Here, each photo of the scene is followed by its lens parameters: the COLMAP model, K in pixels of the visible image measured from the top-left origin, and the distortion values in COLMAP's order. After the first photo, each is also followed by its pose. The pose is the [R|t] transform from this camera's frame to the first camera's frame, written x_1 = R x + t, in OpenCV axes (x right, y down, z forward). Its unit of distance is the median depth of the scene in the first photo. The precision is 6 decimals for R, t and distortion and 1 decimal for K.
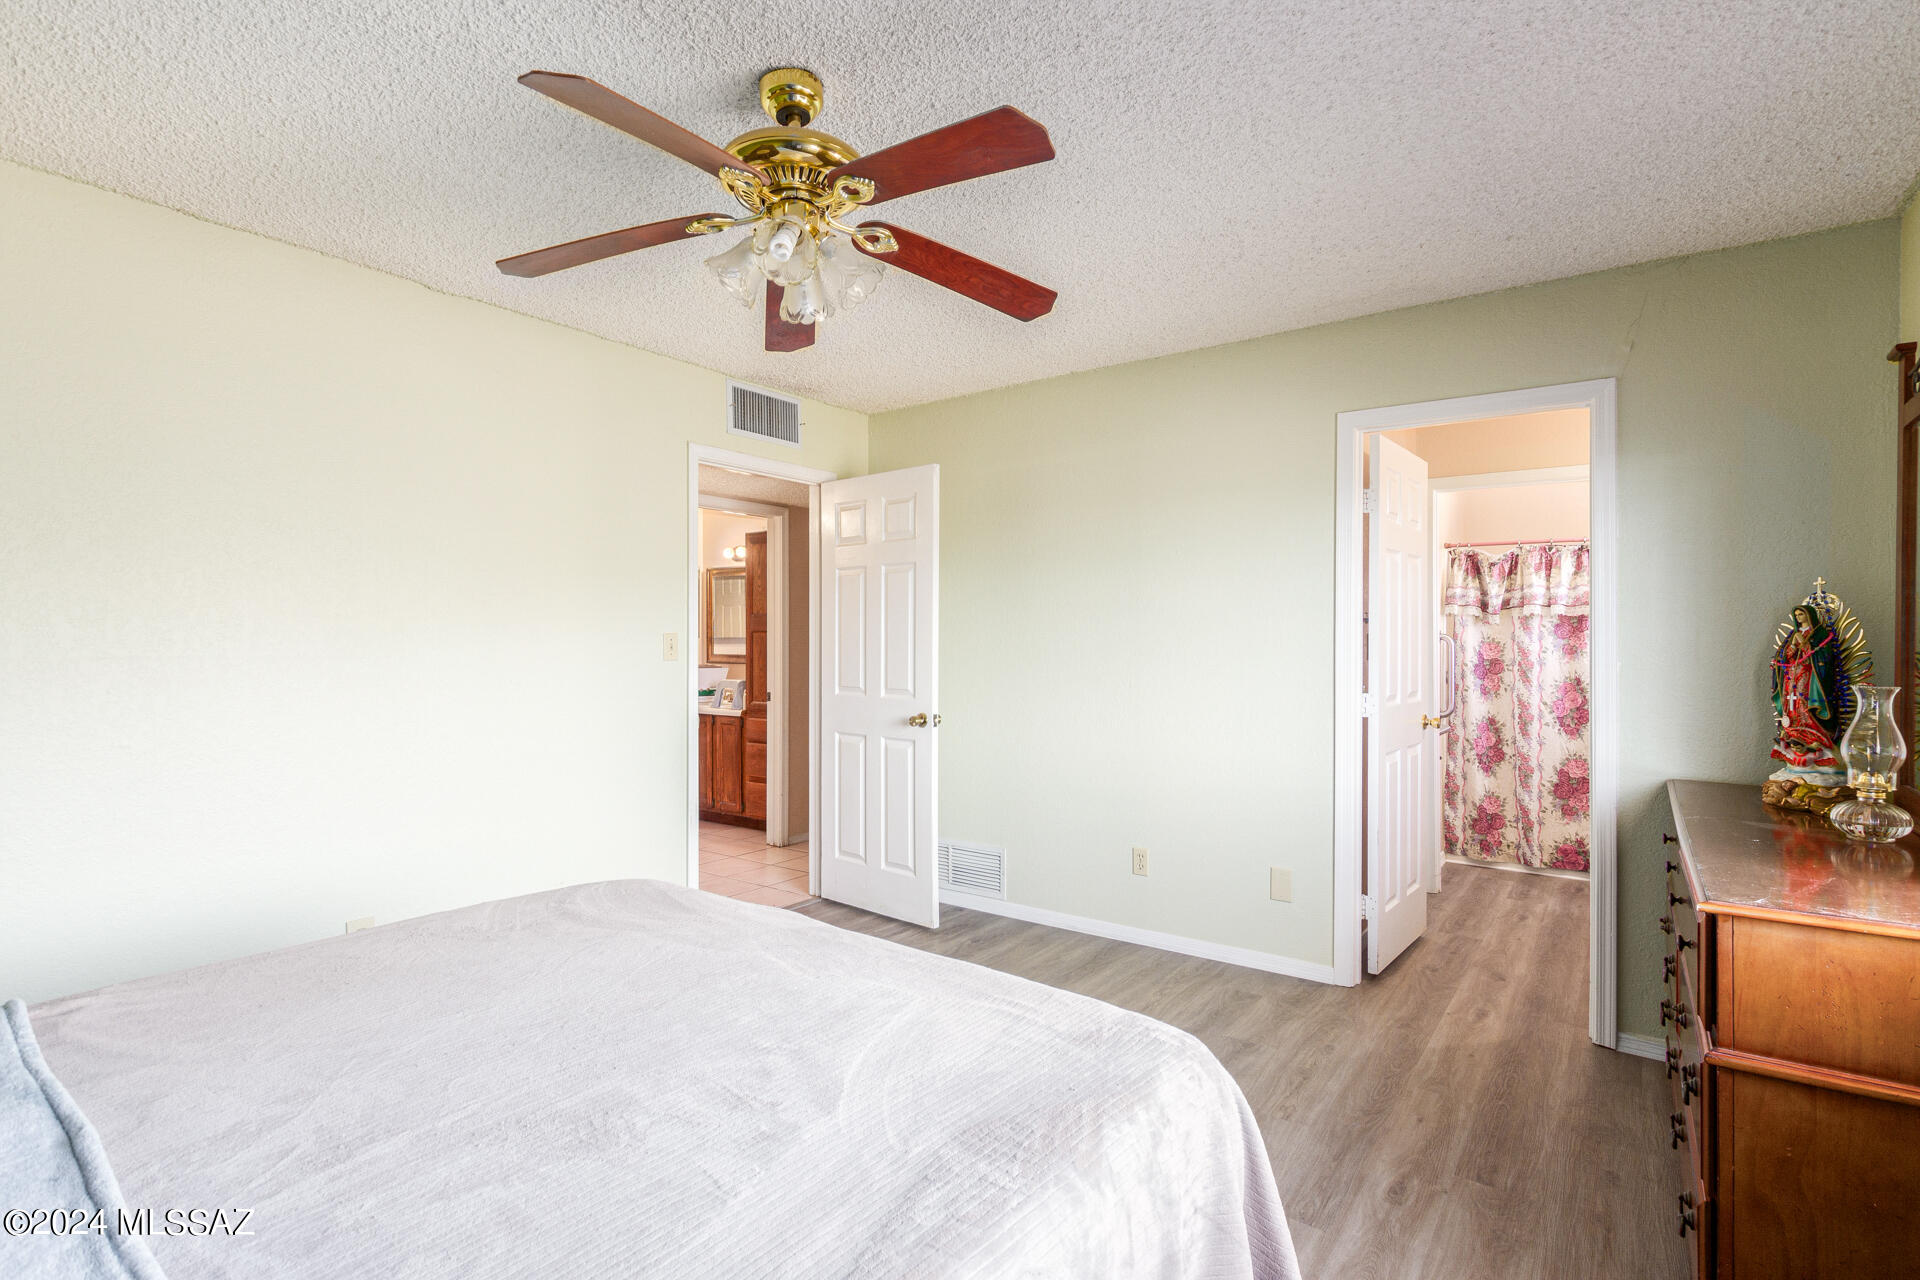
lens RADIAL K [[912.9, 0, 965.0], [0, 912.9, 642.5], [0, 0, 1]] dist [0.009035, -0.001033]
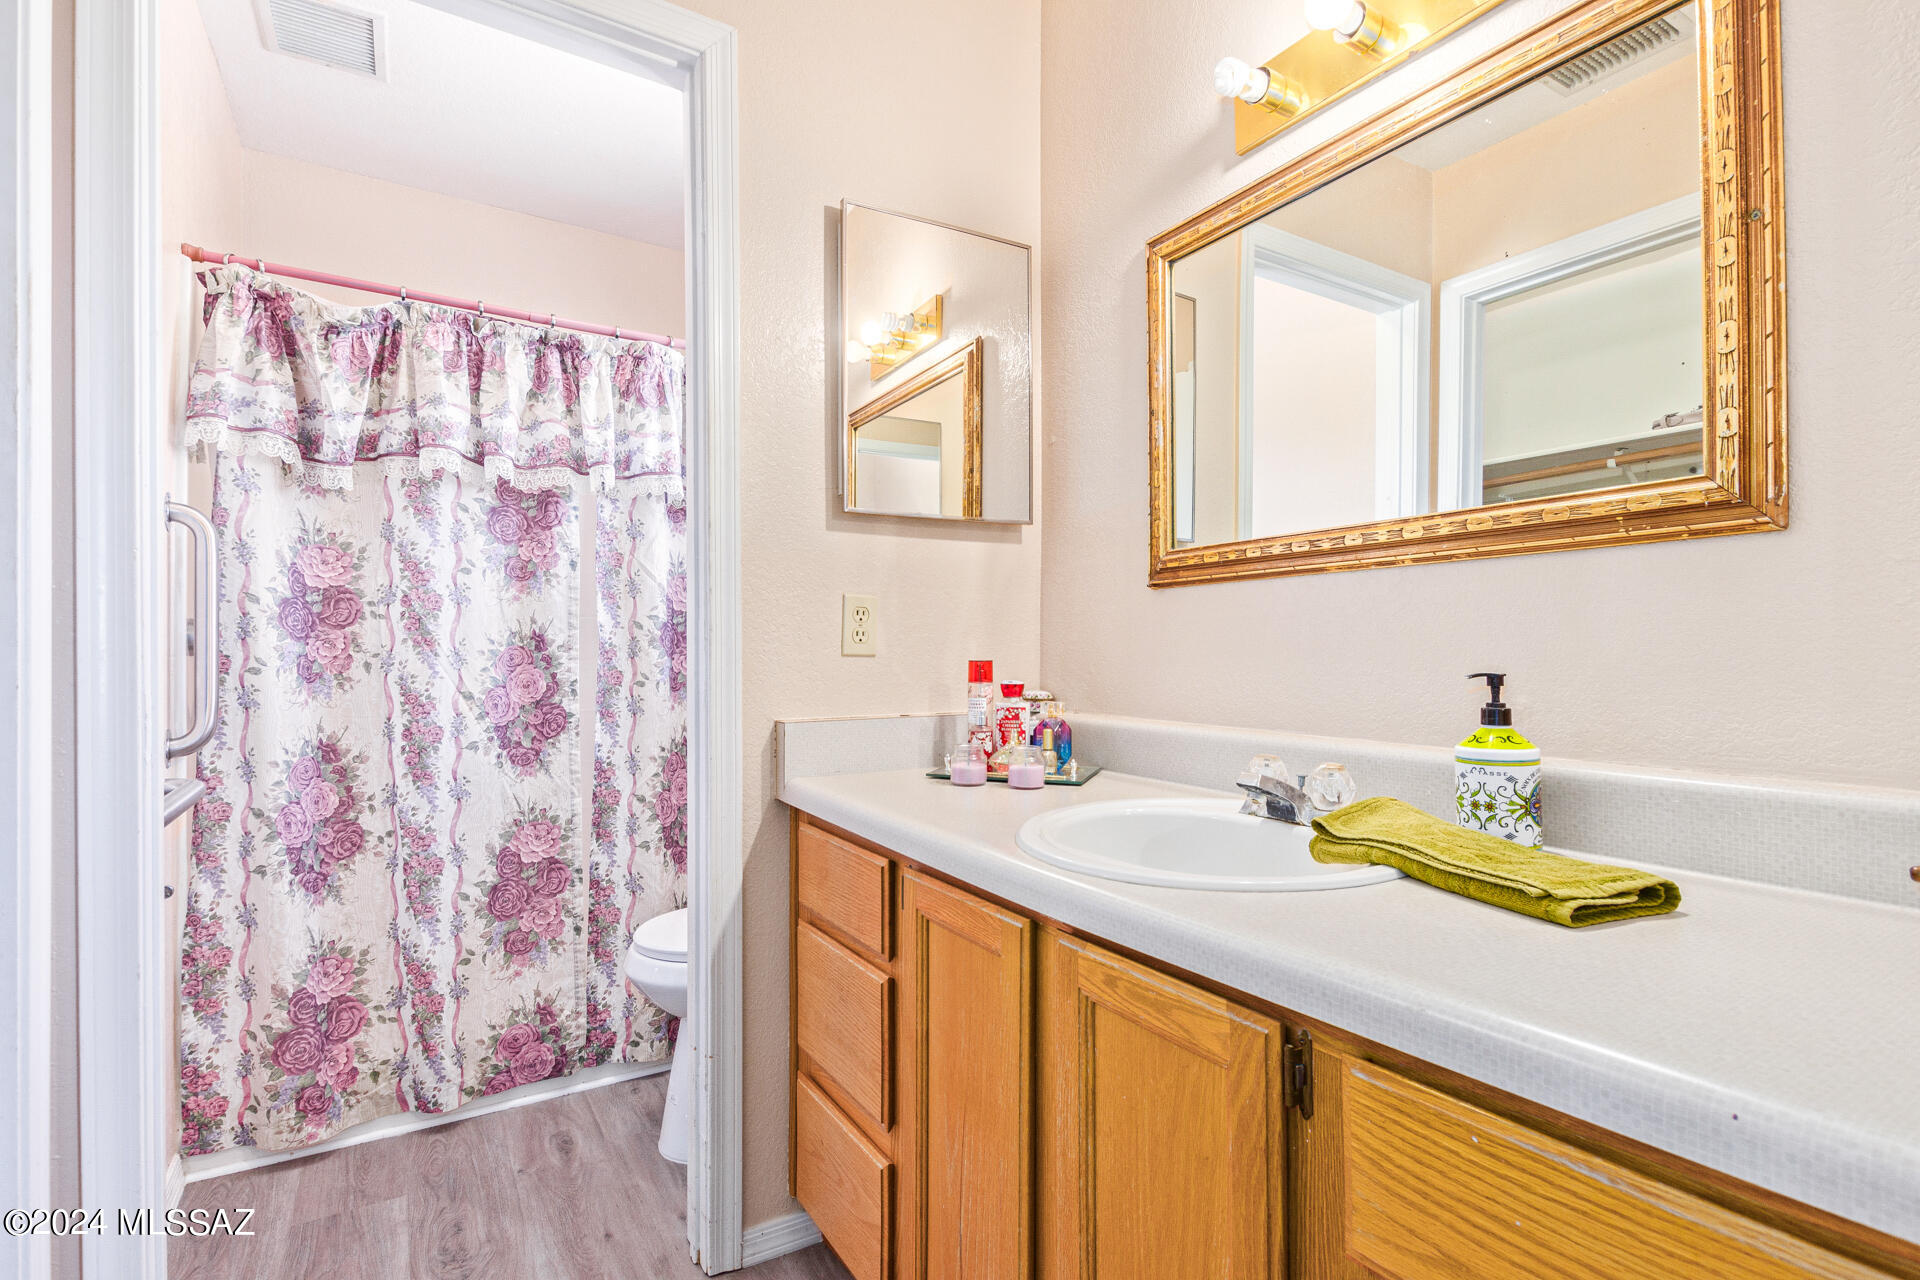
lens RADIAL K [[912.9, 0, 966.4], [0, 912.9, 644.0], [0, 0, 1]] dist [0.009035, -0.001033]
pose [[0.369628, 0.002920, 0.929175, 0.327214], [0.001479, 0.999992, -0.003731, 0.044176], [-0.929179, 0.002753, 0.369621, 0.627188]]
